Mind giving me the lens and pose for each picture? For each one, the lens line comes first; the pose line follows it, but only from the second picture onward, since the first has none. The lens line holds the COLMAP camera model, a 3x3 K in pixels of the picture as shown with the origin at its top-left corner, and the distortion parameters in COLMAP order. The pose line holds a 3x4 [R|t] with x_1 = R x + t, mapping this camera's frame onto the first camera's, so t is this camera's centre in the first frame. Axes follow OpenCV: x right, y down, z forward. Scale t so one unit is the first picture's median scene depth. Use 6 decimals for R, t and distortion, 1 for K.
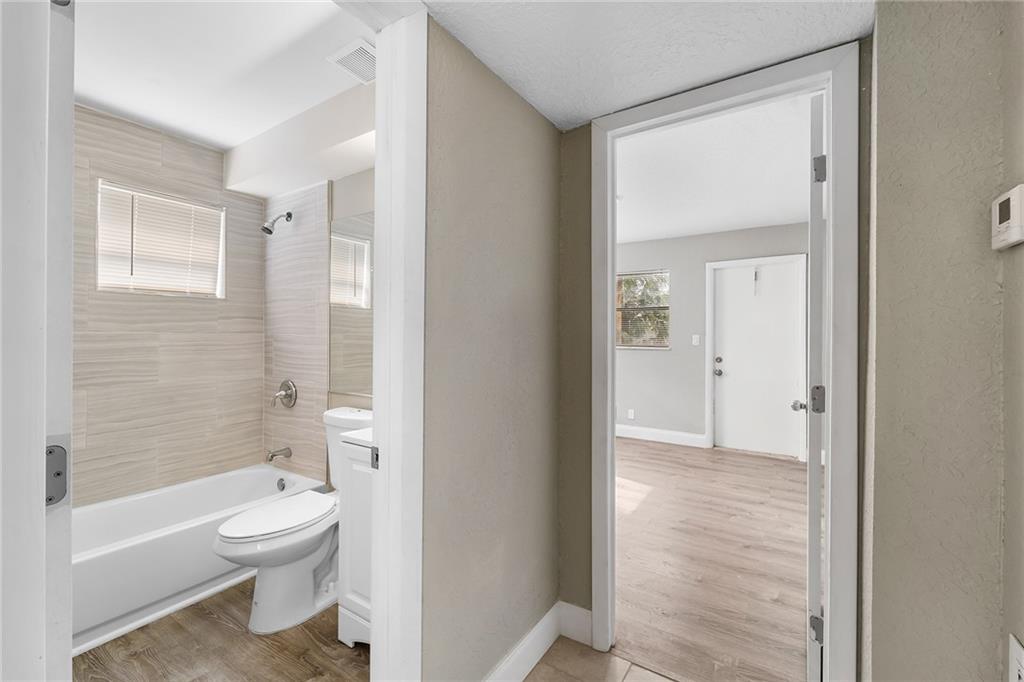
lens RADIAL K [[424.1, 0, 510.1], [0, 424.1, 341.3], [0, 0, 1]] dist [-0.000759, -0.000441]
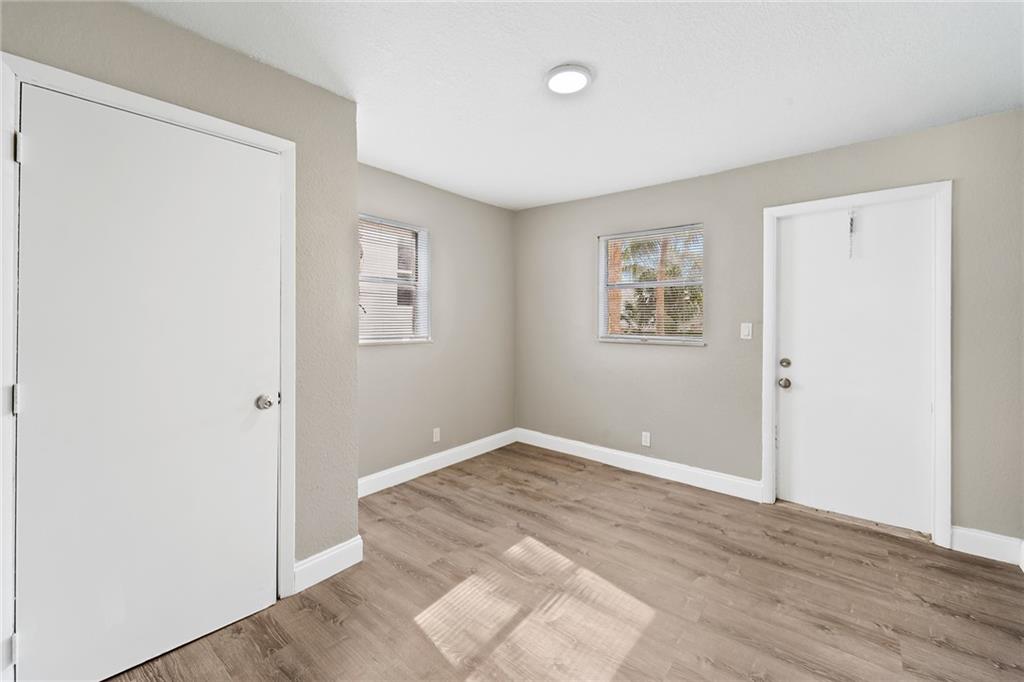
lens RADIAL K [[415.7, 0, 514.3], [0, 415.7, 324.7], [0, 0, 1]] dist [0.000168, -0.000198]
pose [[0.993759, 0.004195, -0.111465, 0.168679], [-0.004296, 0.999991, -0.000665, -0.010665], [0.111462, 0.001140, 0.993768, 0.357380]]
